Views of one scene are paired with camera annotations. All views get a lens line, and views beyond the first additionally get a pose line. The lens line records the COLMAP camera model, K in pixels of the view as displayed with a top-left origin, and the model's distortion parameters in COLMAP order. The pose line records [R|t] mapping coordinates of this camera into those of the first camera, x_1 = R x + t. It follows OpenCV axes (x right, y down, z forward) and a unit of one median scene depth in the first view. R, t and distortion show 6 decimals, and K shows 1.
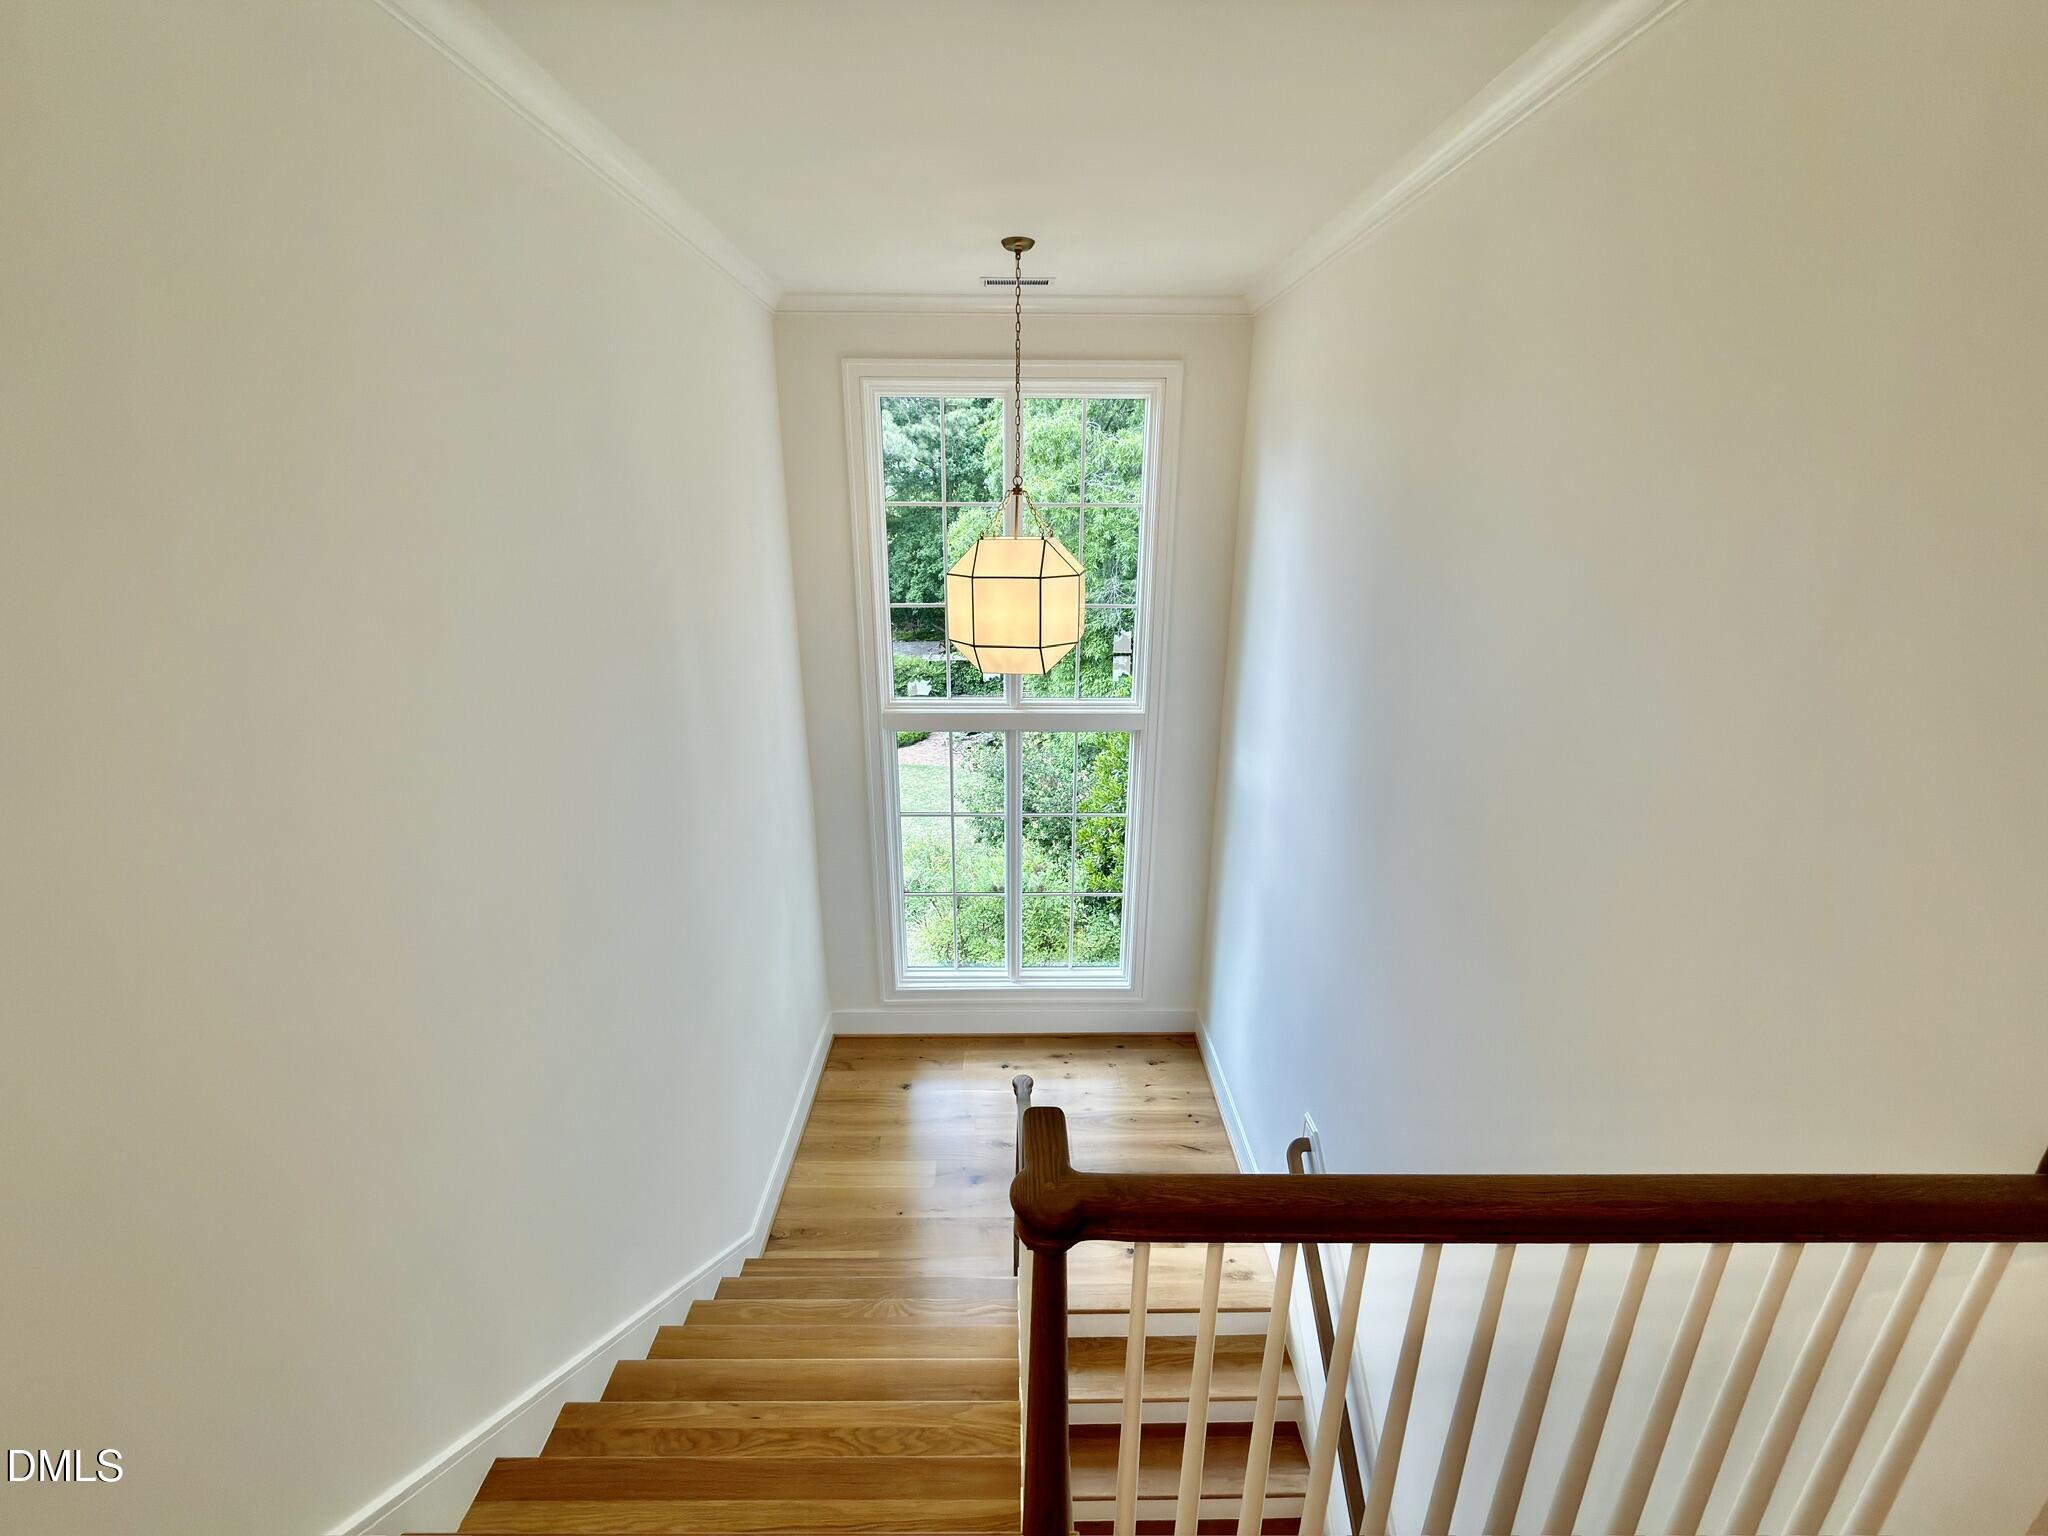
lens RADIAL K [[821.3, 0, 1024.3], [0, 821.3, 768.6], [0, 0, 1]] dist [0.001608, 0.000357]
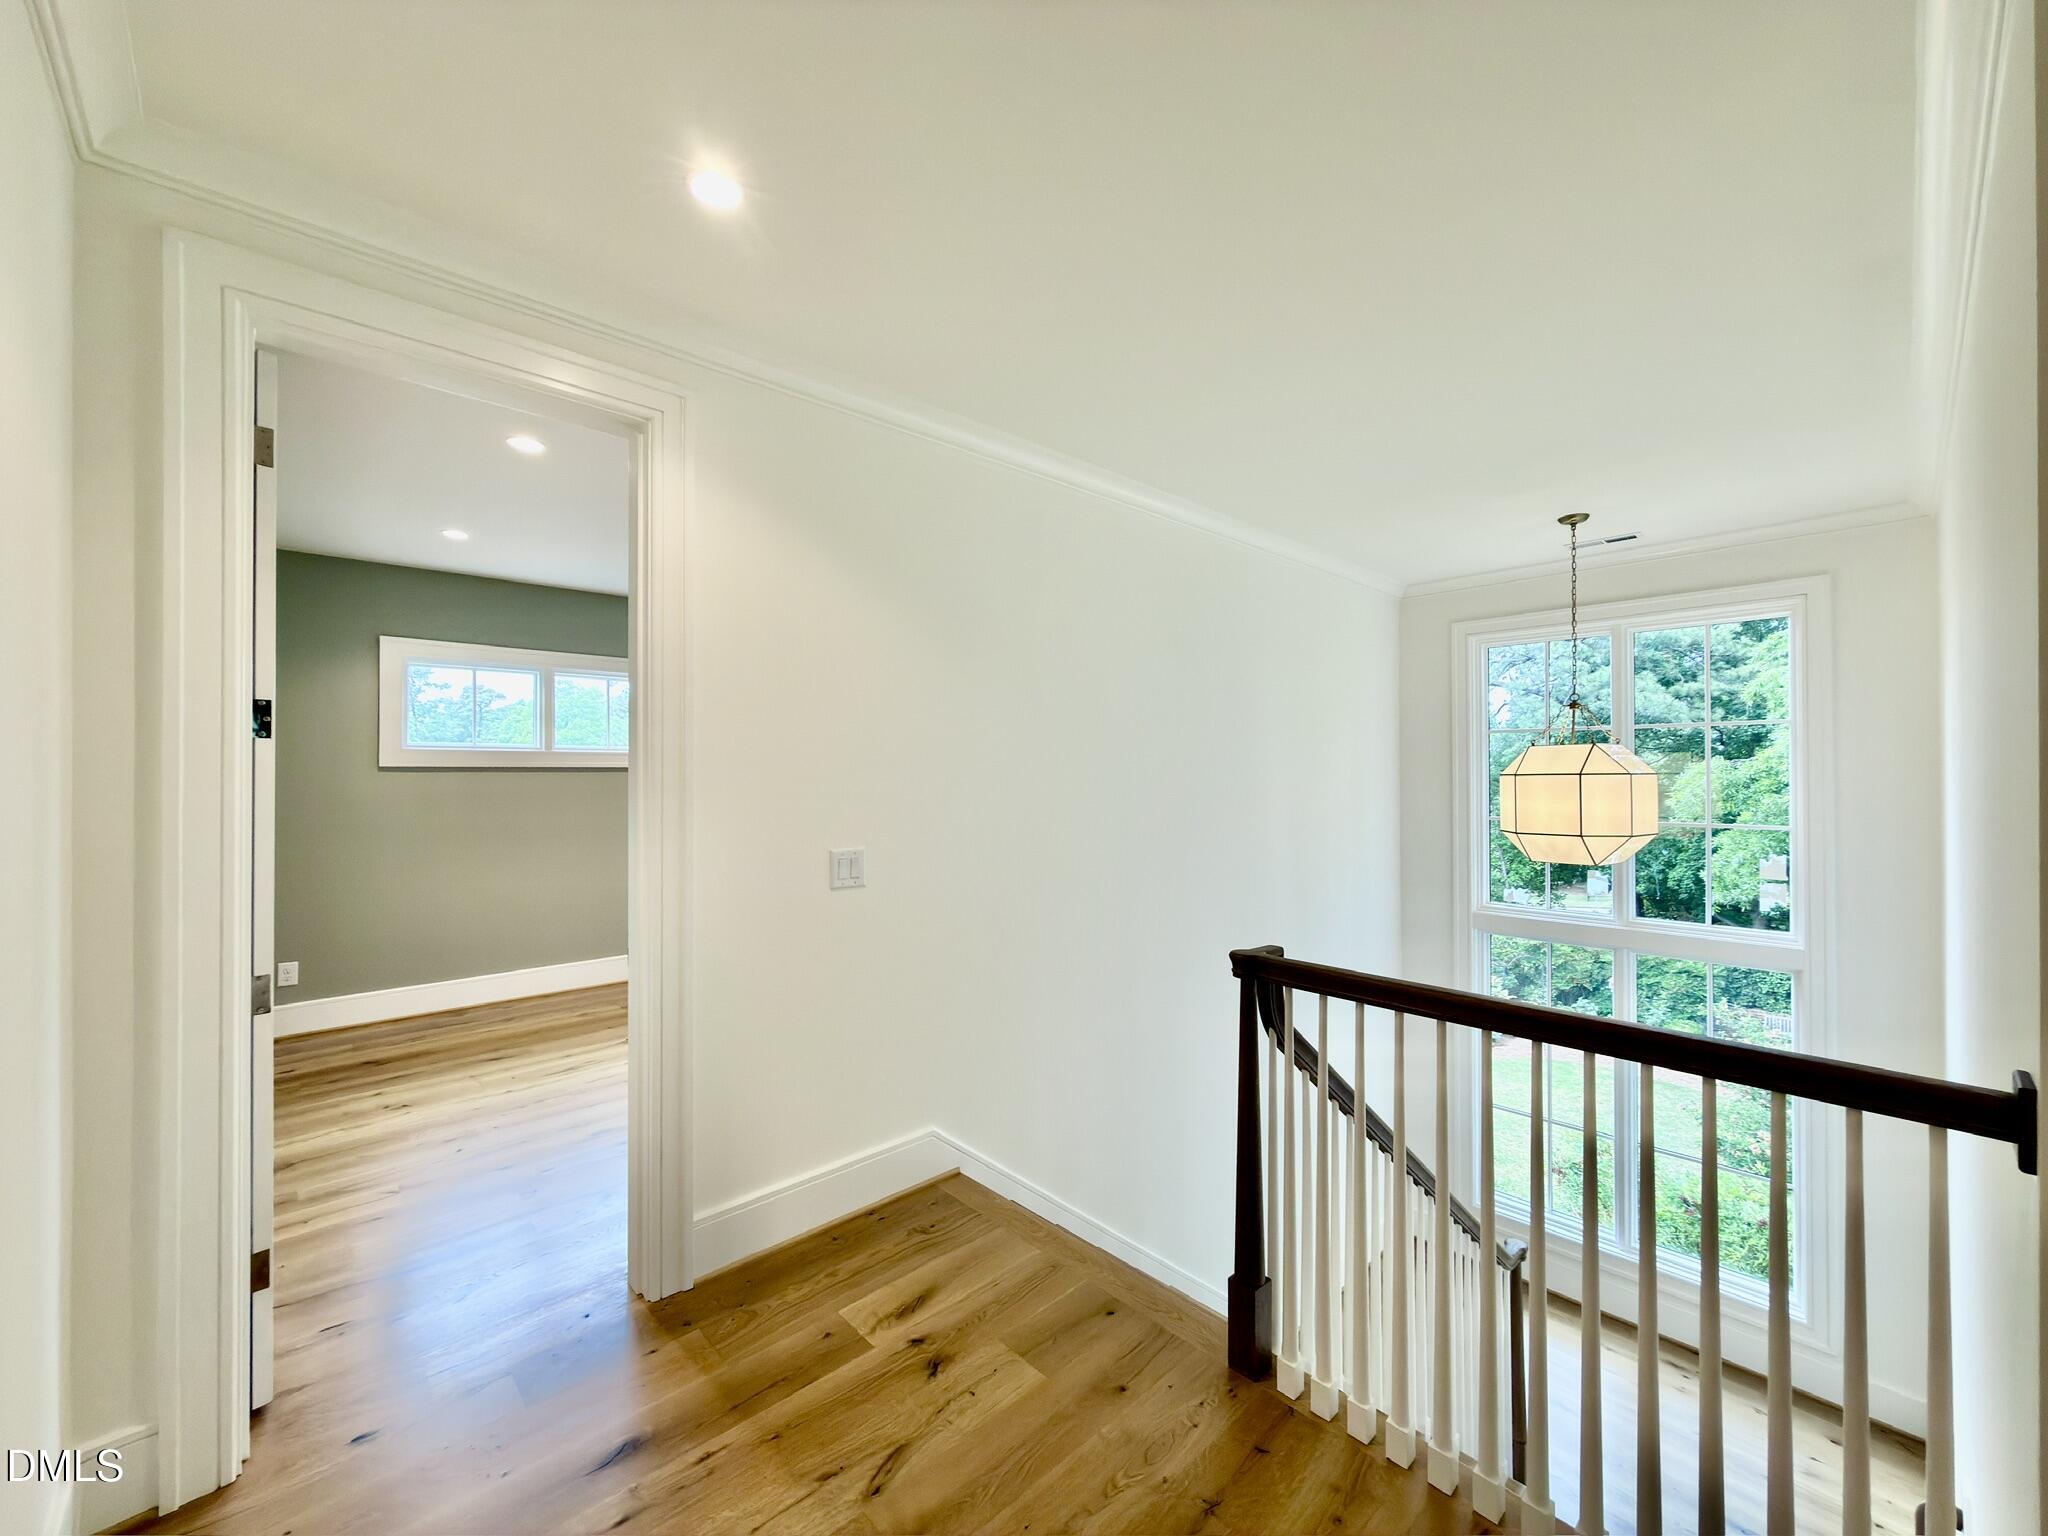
lens RADIAL K [[821.3, 0, 1022.5], [0, 821.3, 767.9], [0, 0, 1]] dist [0.001608, 0.000357]
pose [[0.672338, -0.011794, -0.740150, 0.232288], [-0.225731, 0.948984, -0.220171, 0.123228], [0.704988, 0.315104, 0.635375, -0.176999]]
